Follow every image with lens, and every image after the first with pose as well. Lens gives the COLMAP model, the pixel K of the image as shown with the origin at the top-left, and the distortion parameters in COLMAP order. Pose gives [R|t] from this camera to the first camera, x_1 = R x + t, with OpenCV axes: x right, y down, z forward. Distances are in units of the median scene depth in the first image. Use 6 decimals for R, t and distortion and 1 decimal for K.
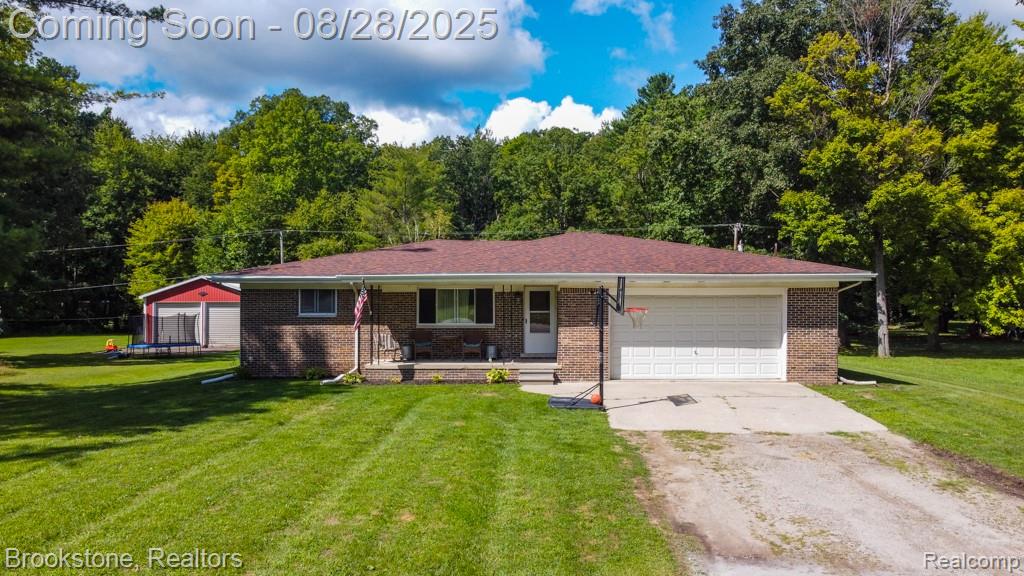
lens RADIAL K [[778.0, 0, 507.1], [0, 778.0, 284.3], [0, 0, 1]] dist [0.006454, -0.023129]
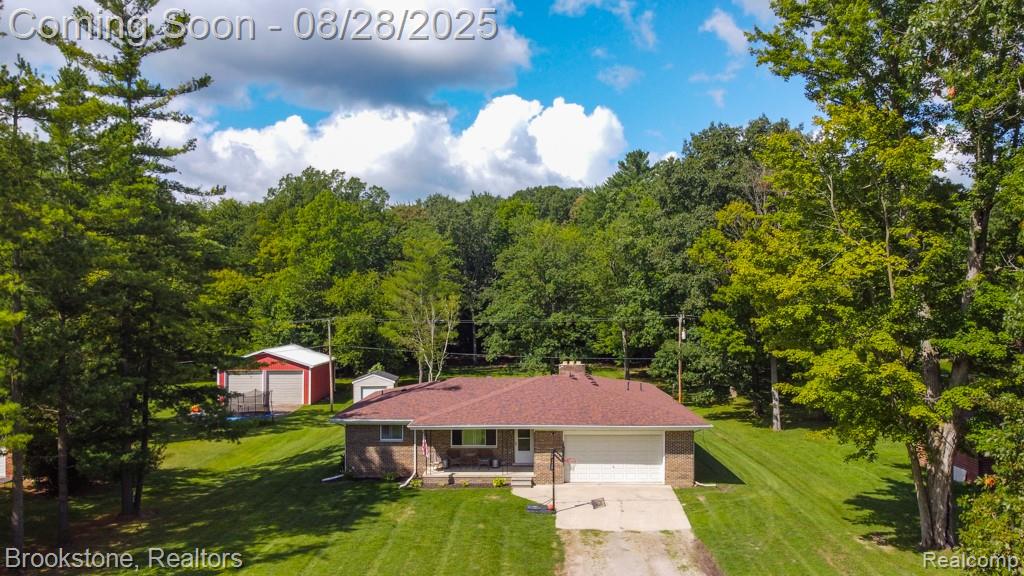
lens RADIAL K [[778.0, 0, 509.5], [0, 778.0, 288.4], [0, 0, 1]] dist [0.006454, -0.023129]
pose [[0.999980, -0.000611, 0.006299, 0.000069], [0.000574, 0.999983, 0.005867, -0.175015], [-0.006303, -0.005863, 0.999963, -0.399171]]
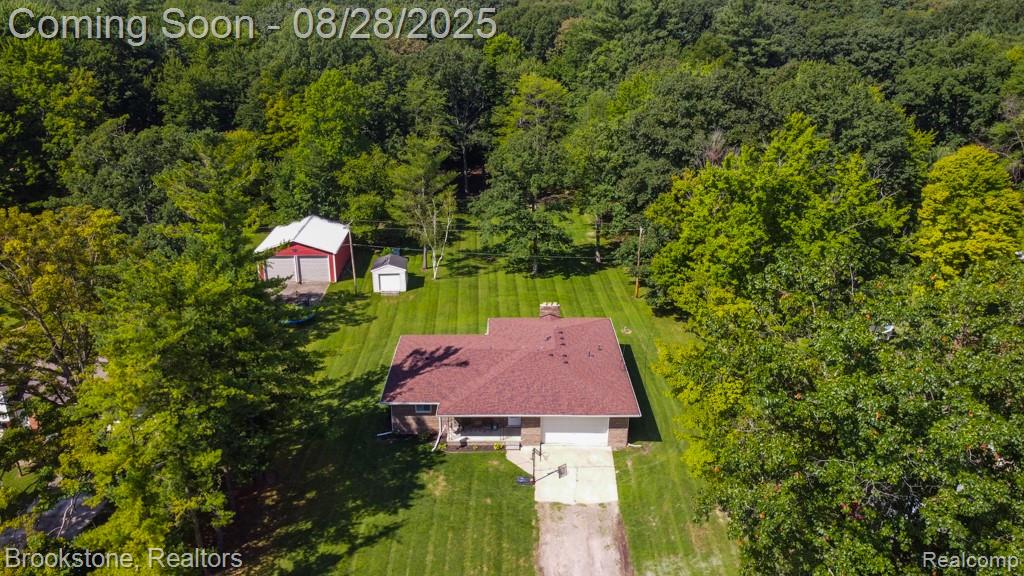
lens RADIAL K [[778.0, 0, 512.2], [0, 778.0, 288.5], [0, 0, 1]] dist [0.006454, -0.023129]
pose [[0.999502, -0.005699, 0.031048, -0.022967], [-0.006330, 0.927410, 0.373993, -0.727266], [-0.030925, -0.374003, 0.926912, -0.664921]]
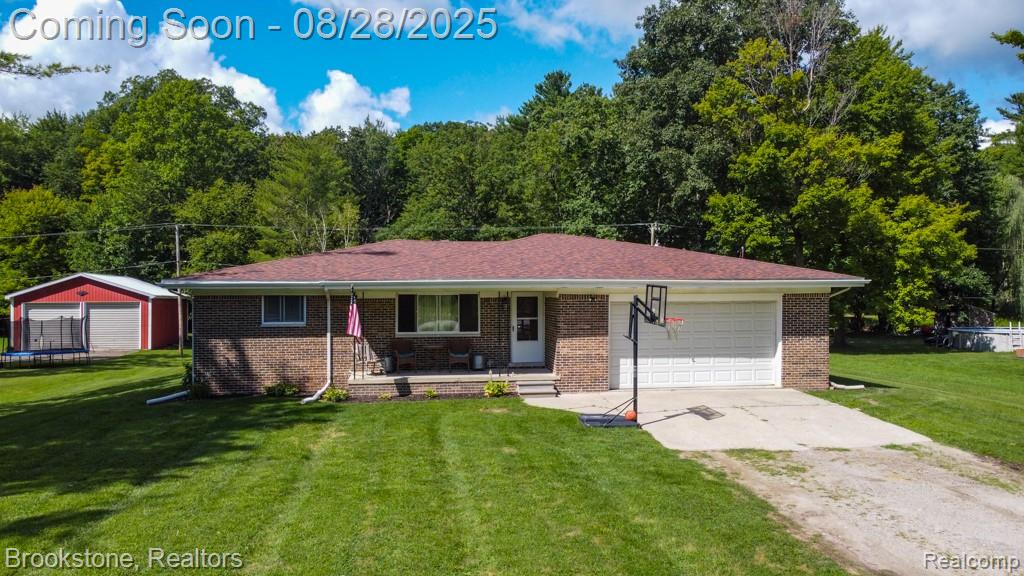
lens RADIAL K [[778.0, 0, 508.0], [0, 778.0, 284.6], [0, 0, 1]] dist [0.006454, -0.023129]
pose [[0.985924, -0.000697, 0.167191, -0.081694], [-0.000650, 0.999968, 0.008002, -0.007902], [-0.167191, -0.007998, 0.985892, 0.042014]]
